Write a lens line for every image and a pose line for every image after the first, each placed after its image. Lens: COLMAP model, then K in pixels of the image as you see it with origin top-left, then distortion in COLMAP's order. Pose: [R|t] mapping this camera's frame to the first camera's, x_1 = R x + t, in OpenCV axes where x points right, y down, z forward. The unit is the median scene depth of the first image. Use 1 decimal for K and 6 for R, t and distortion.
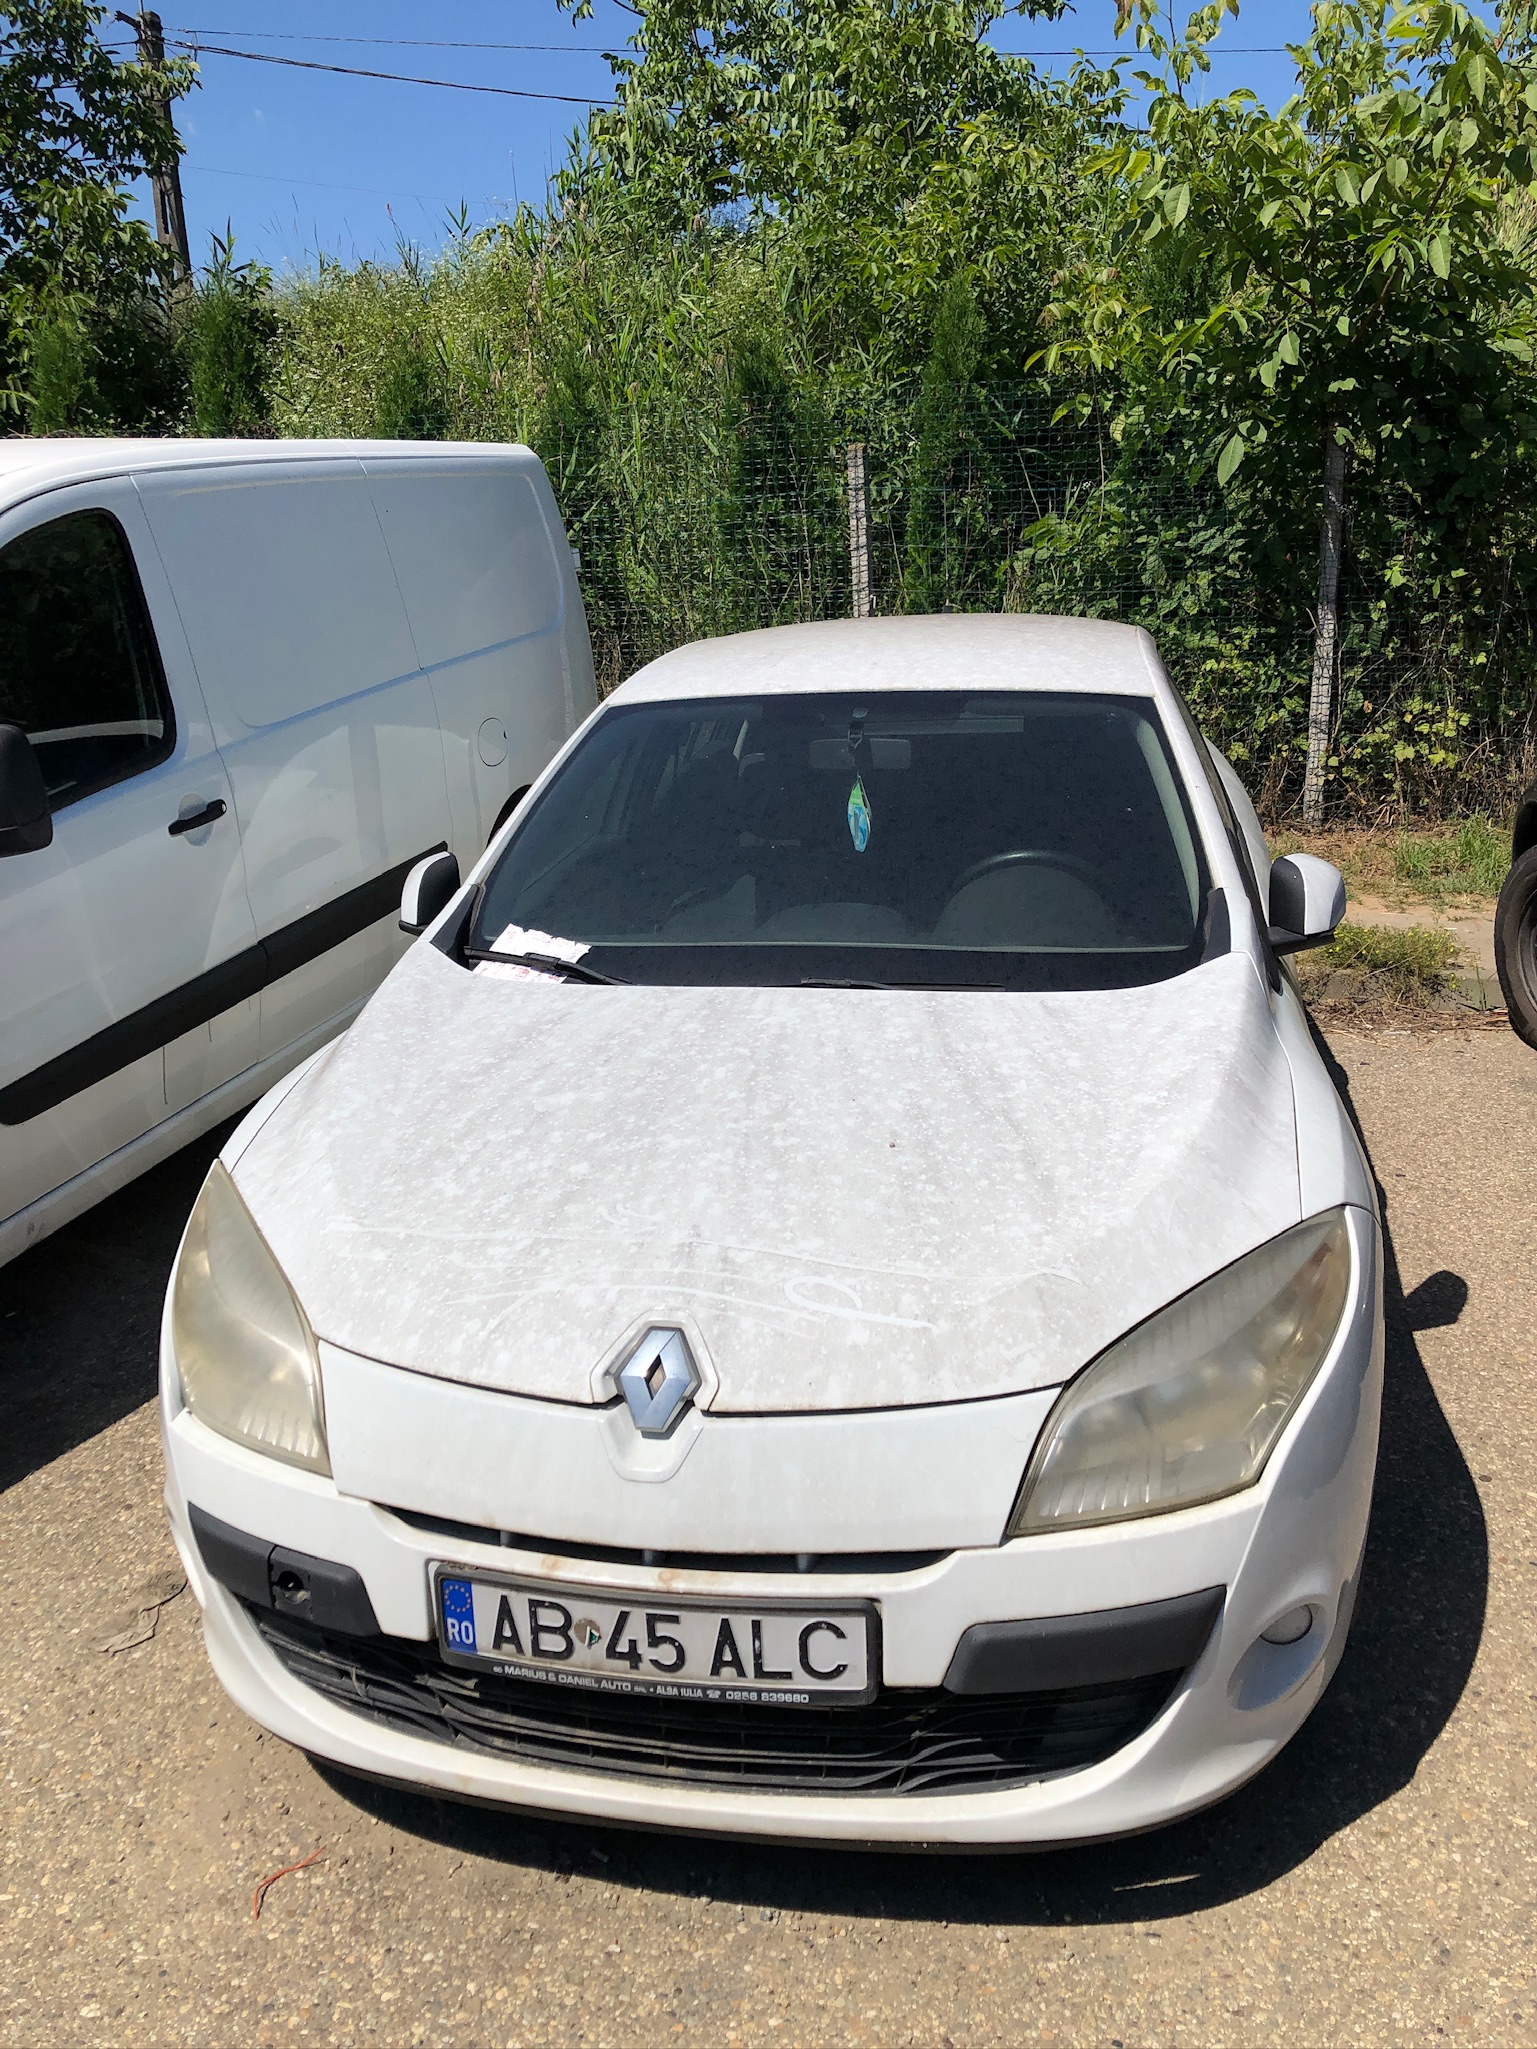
lens RADIAL K [[1675.9, 0, 762.1], [0, 1675.9, 1028.3], [0, 0, 1]] dist [0.051197, -0.054574]
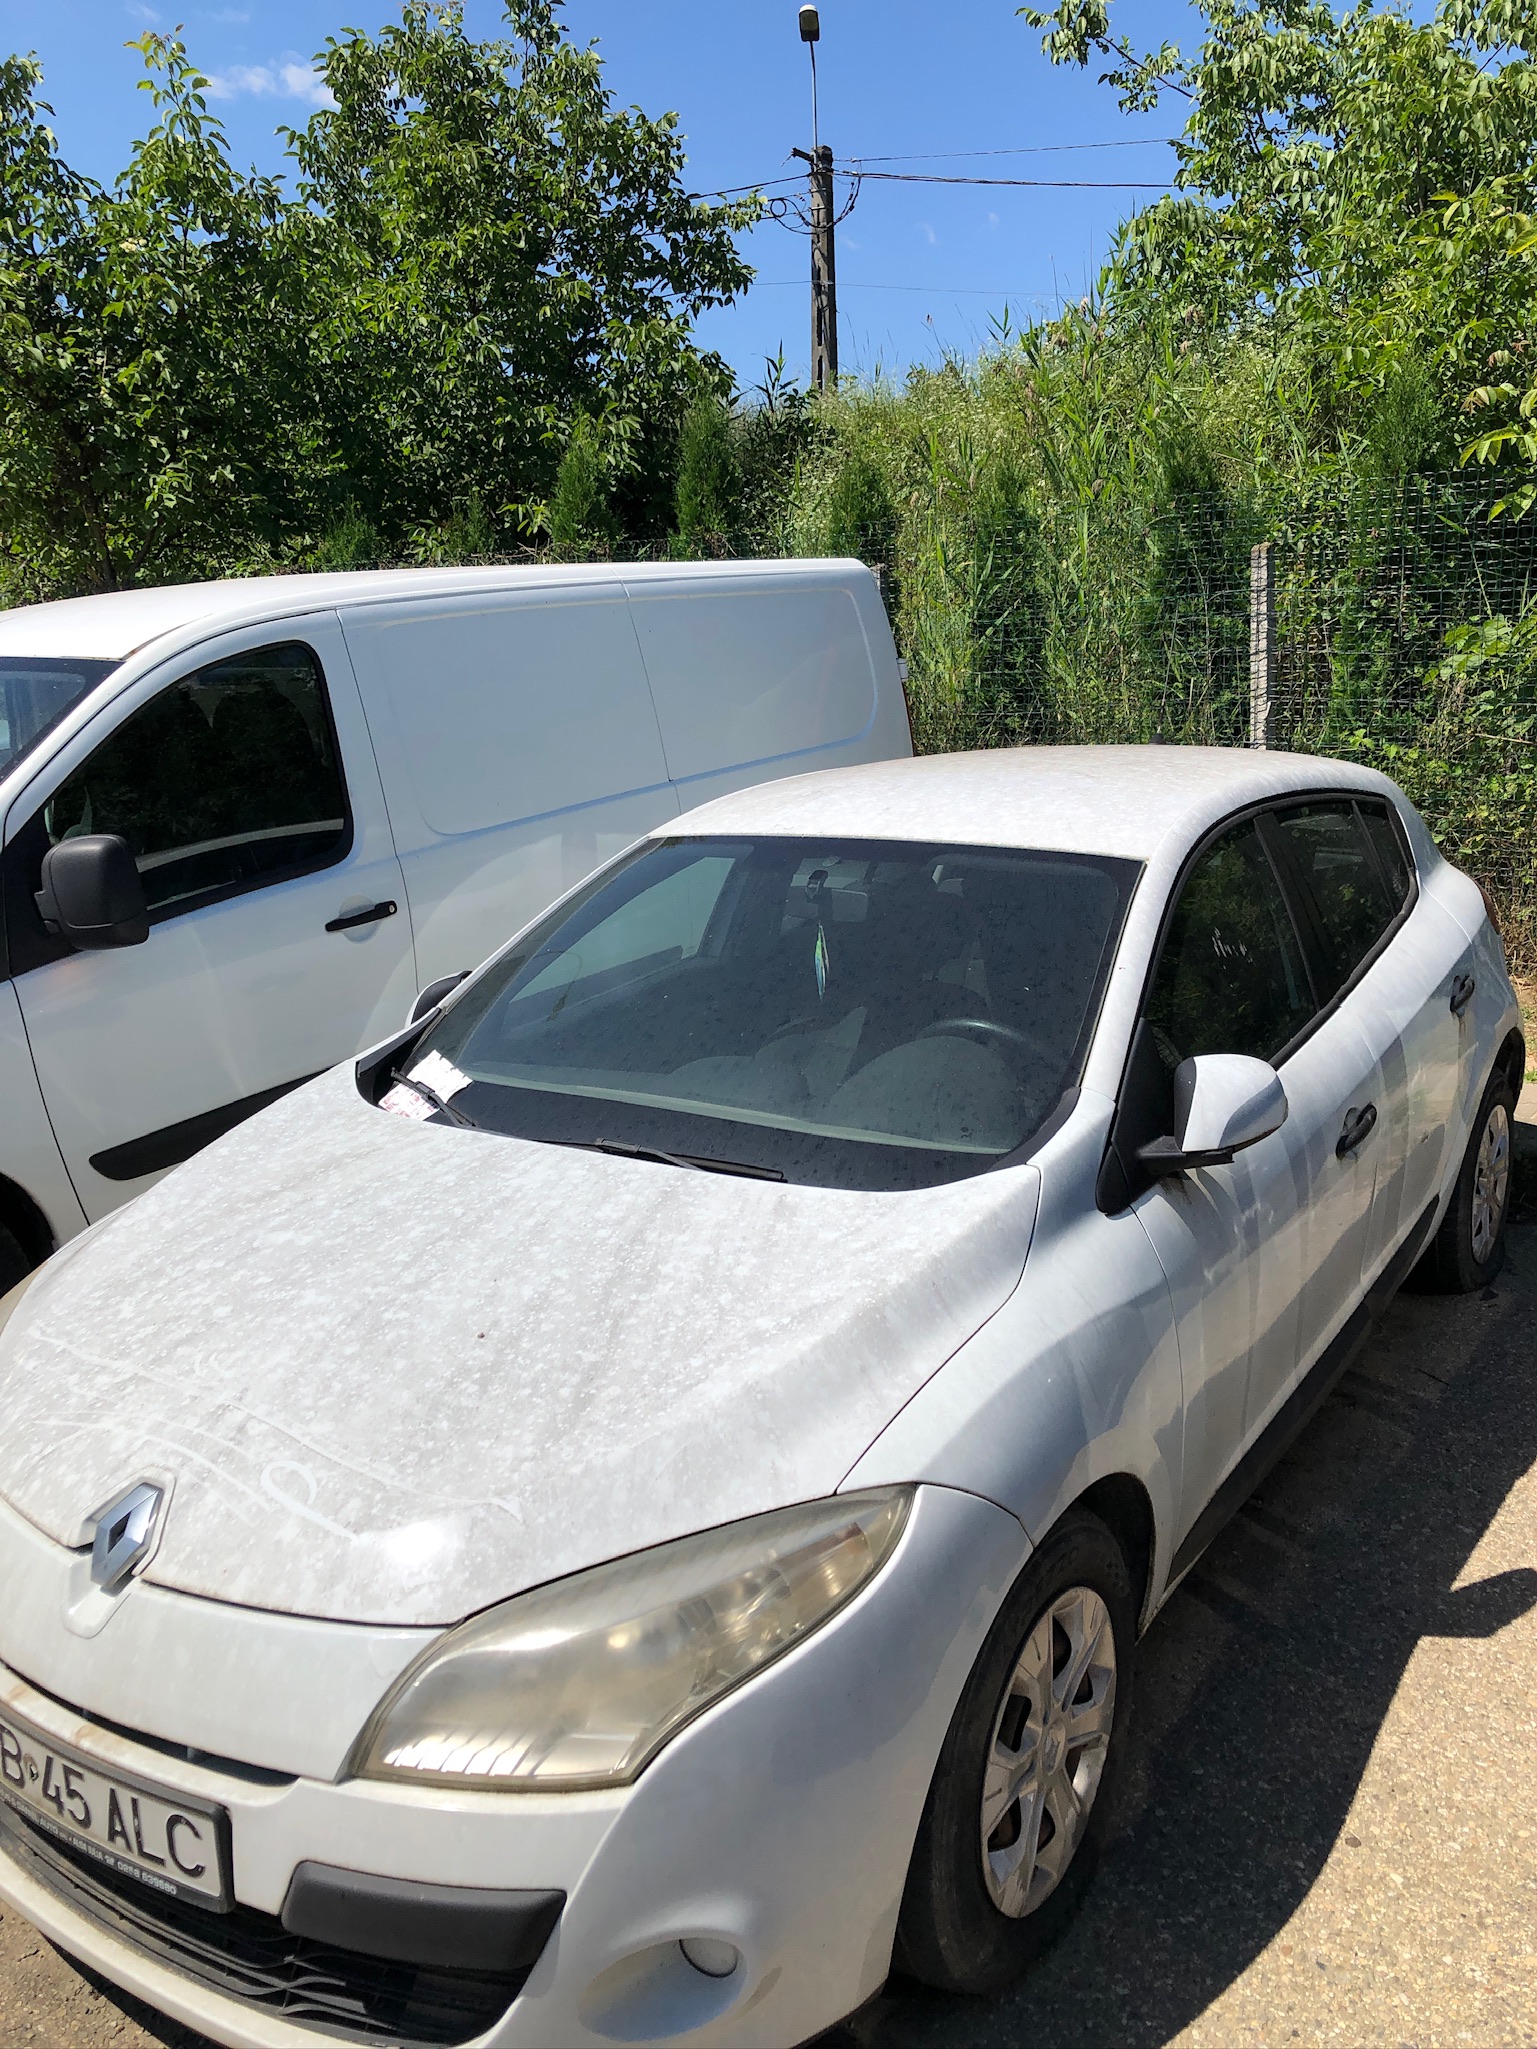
lens RADIAL K [[1675.9, 0, 777.4], [0, 1675.9, 1025.6], [0, 0, 1]] dist [0.051197, -0.054574]
pose [[0.924522, 0.088407, -0.370733, 0.638416], [-0.103908, 0.994343, -0.022005, -0.114354], [0.366690, 0.058866, 0.928479, 0.168016]]
